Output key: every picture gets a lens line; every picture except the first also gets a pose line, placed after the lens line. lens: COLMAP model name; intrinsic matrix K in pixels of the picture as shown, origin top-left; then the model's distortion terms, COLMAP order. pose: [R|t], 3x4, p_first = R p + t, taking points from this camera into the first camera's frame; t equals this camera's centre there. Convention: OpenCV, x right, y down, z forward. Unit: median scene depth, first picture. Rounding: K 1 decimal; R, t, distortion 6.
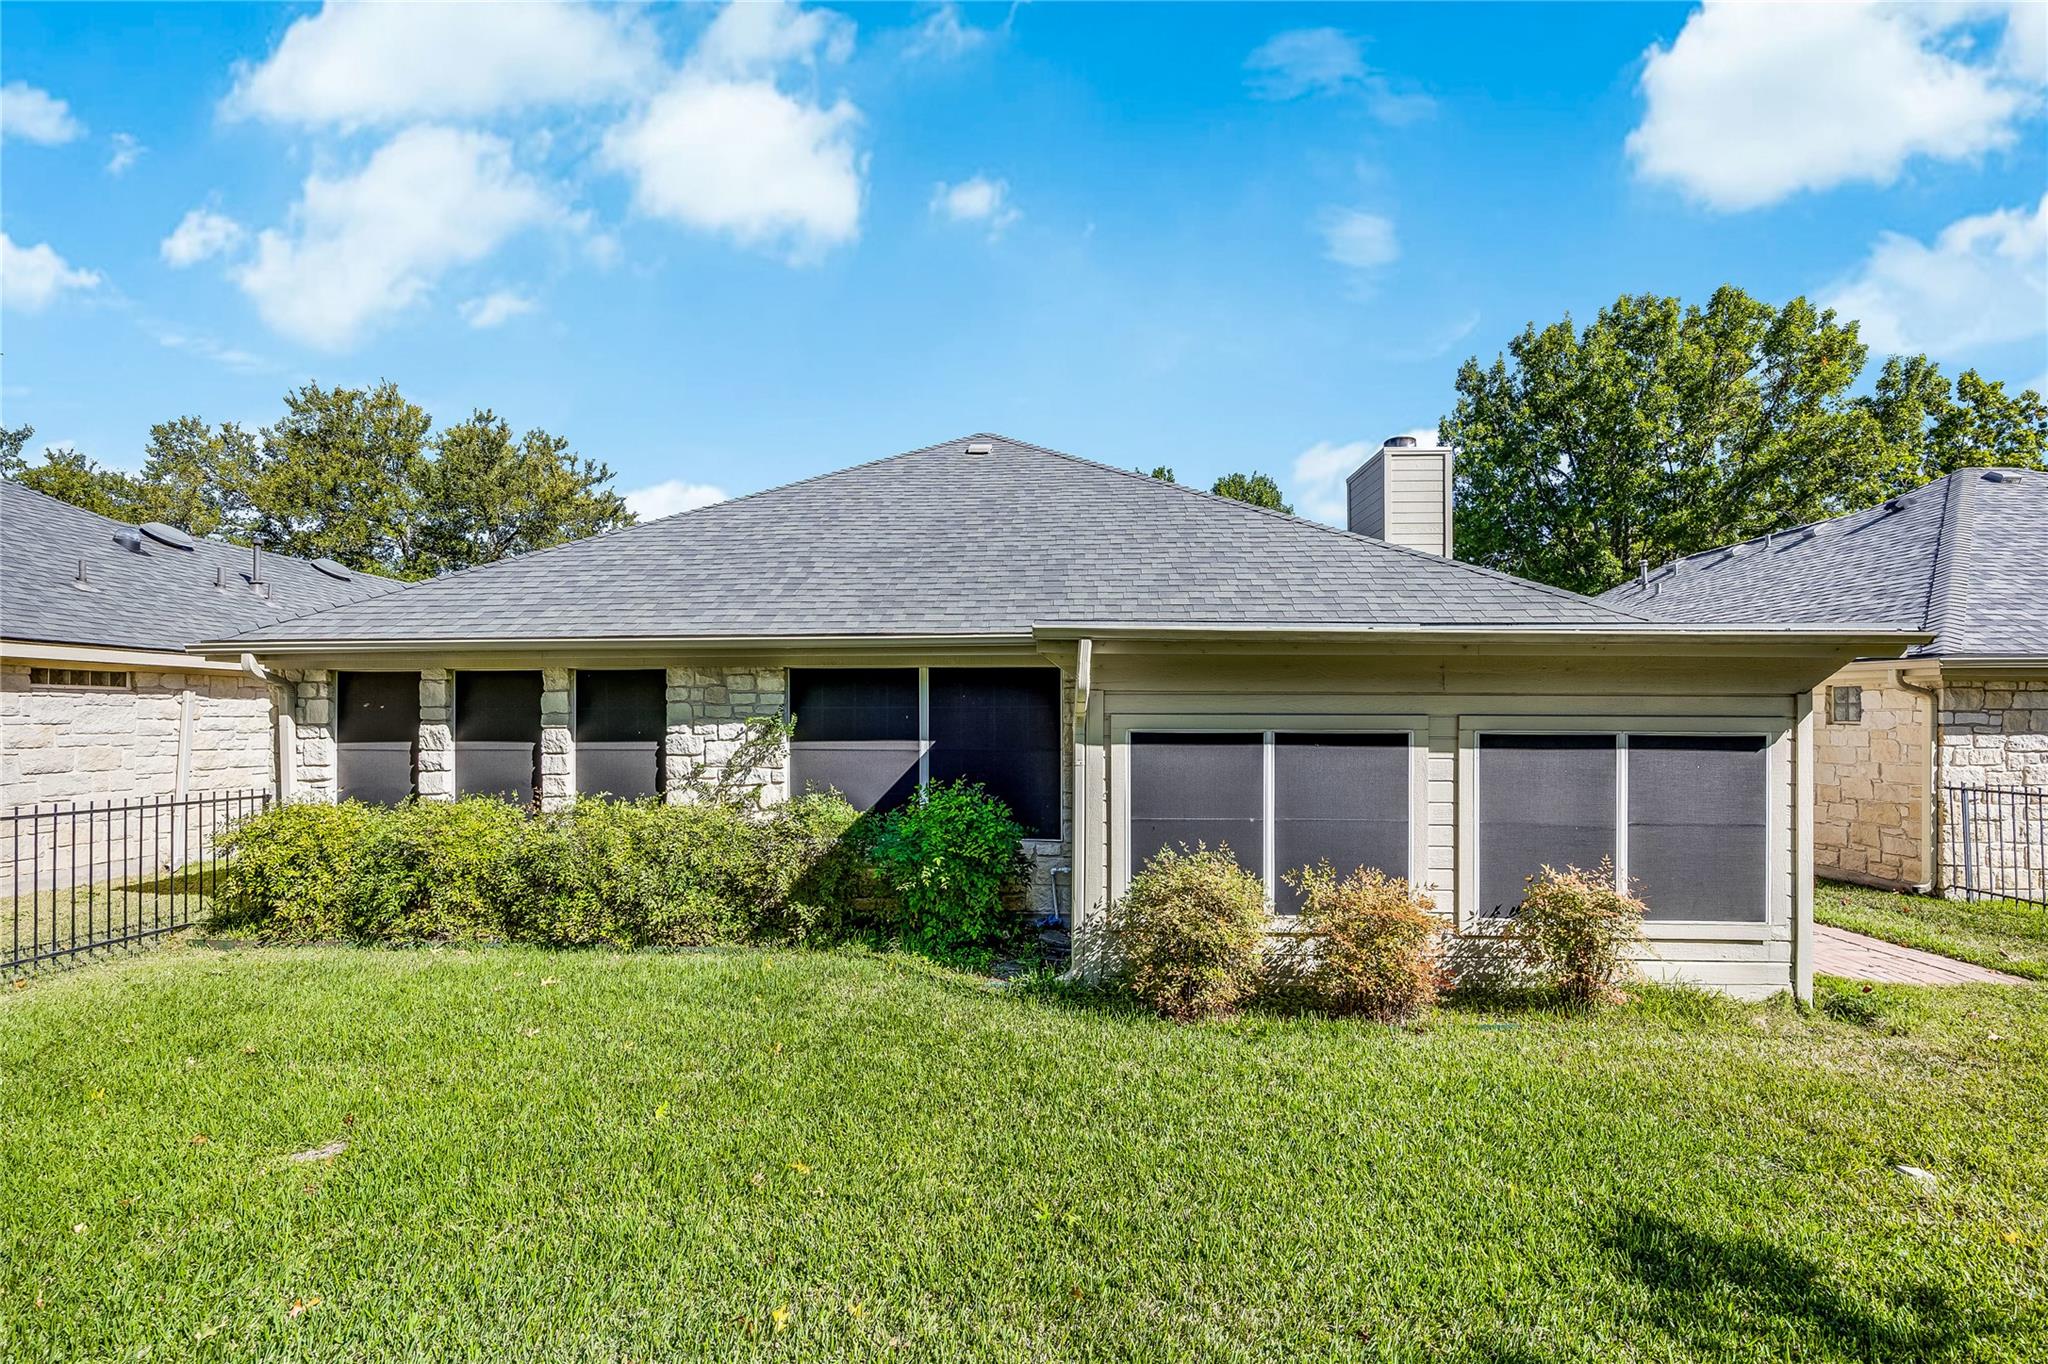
lens RADIAL K [[899.5, 0, 1023.6], [0, 899.5, 685.9], [0, 0, 1]] dist [0.015139, 0.000166]
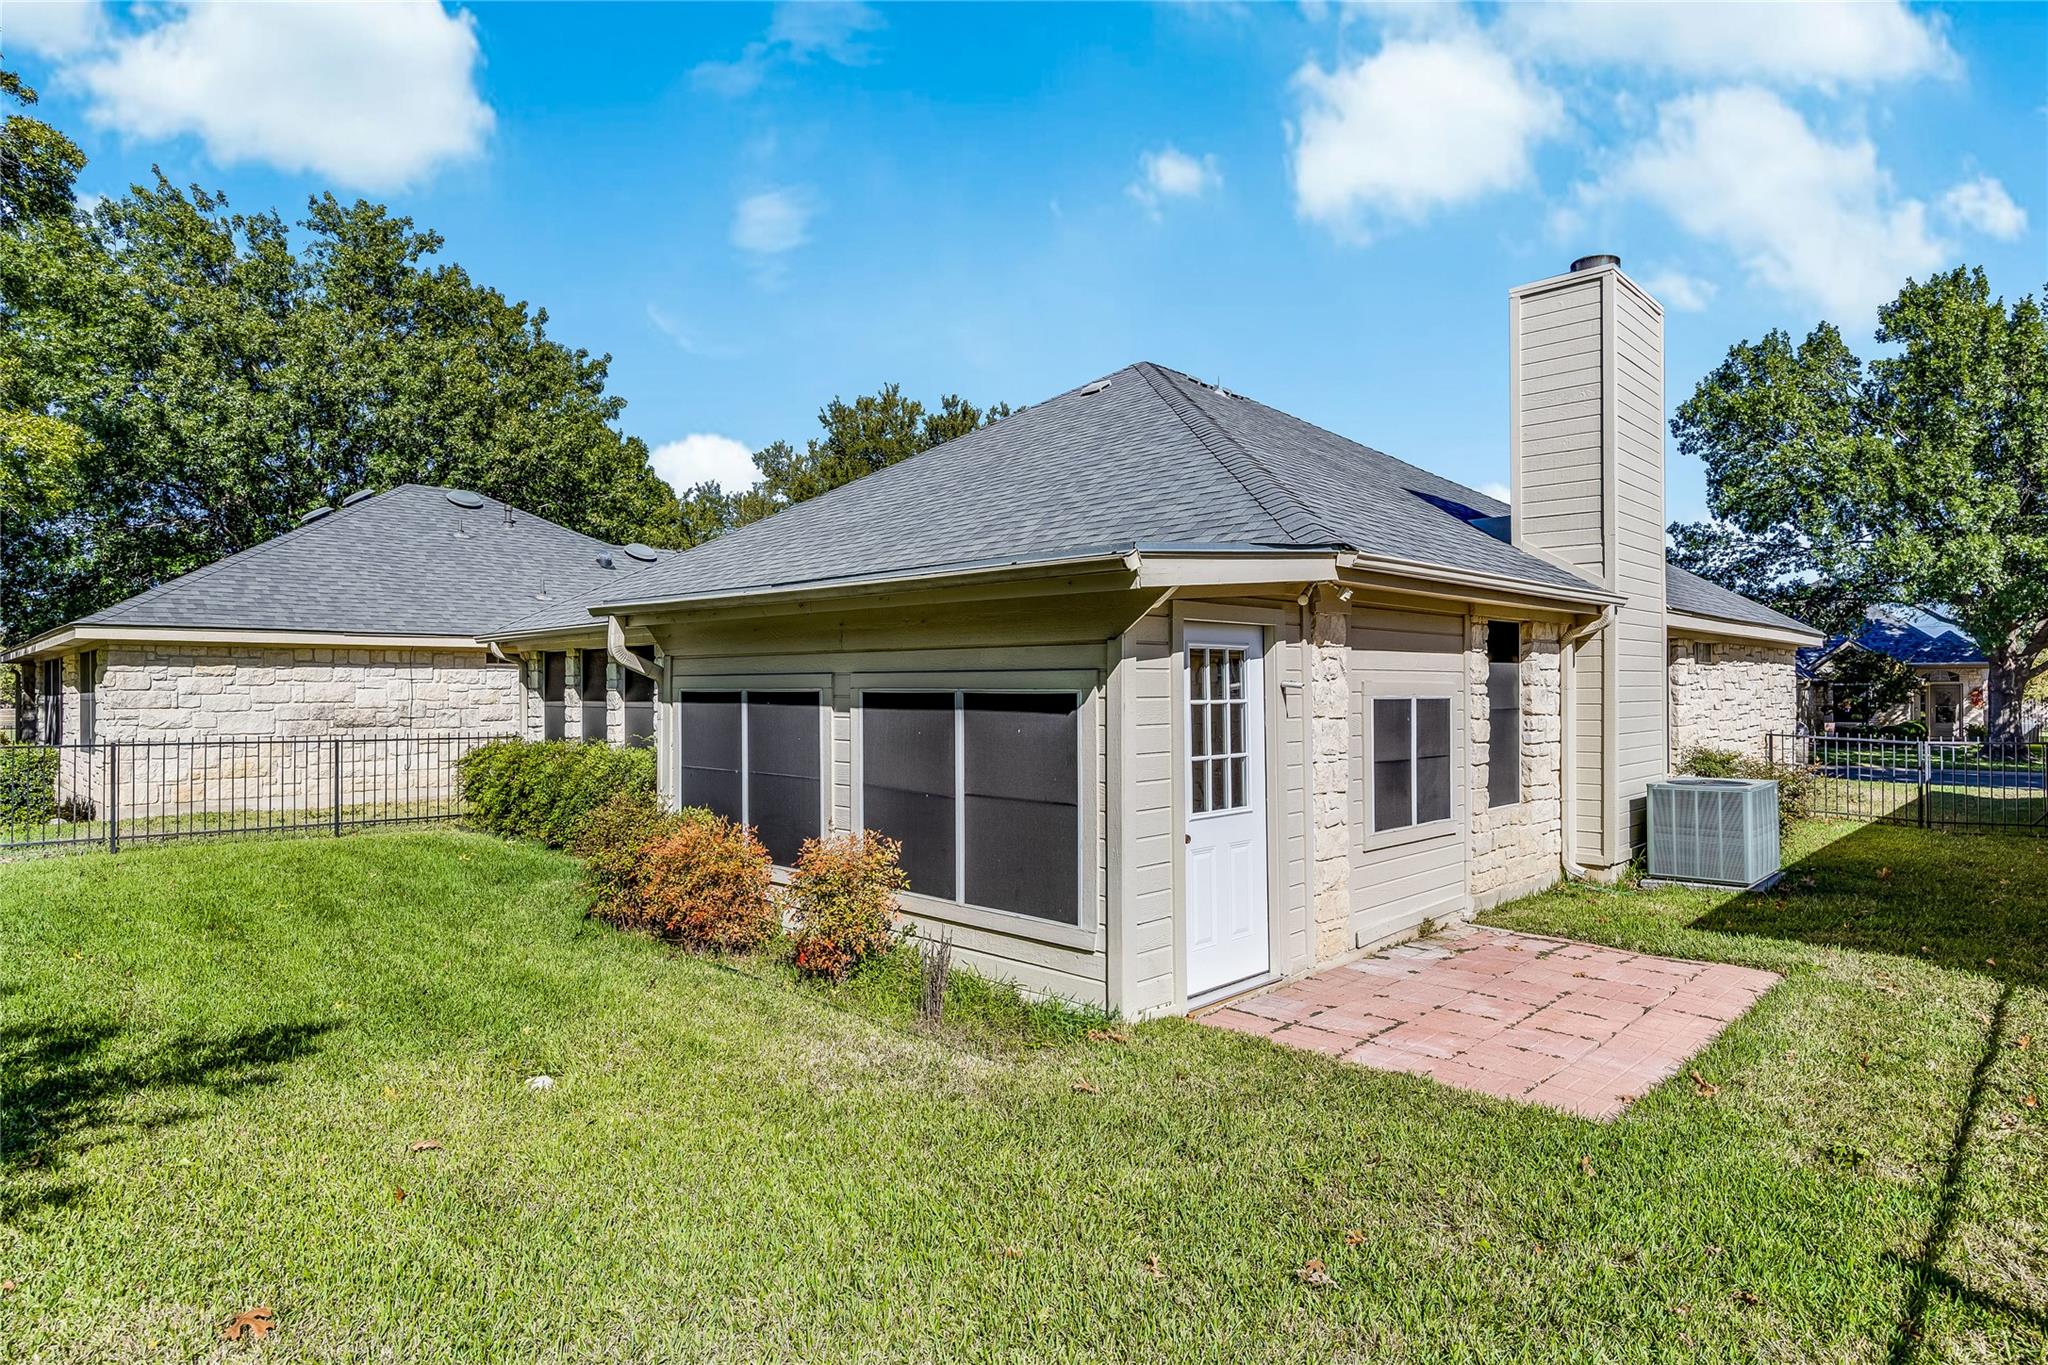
lens RADIAL K [[1117.4, 0, 1027.6], [0, 1117.4, 680.6], [0, 0, 1]] dist [-0.002813, -0.000917]
pose [[0.759619, -0.008905, -0.650308, 1.082783], [0.031543, 0.999234, 0.023163, 0.014555], [0.649603, -0.038108, 0.759318, 0.171151]]
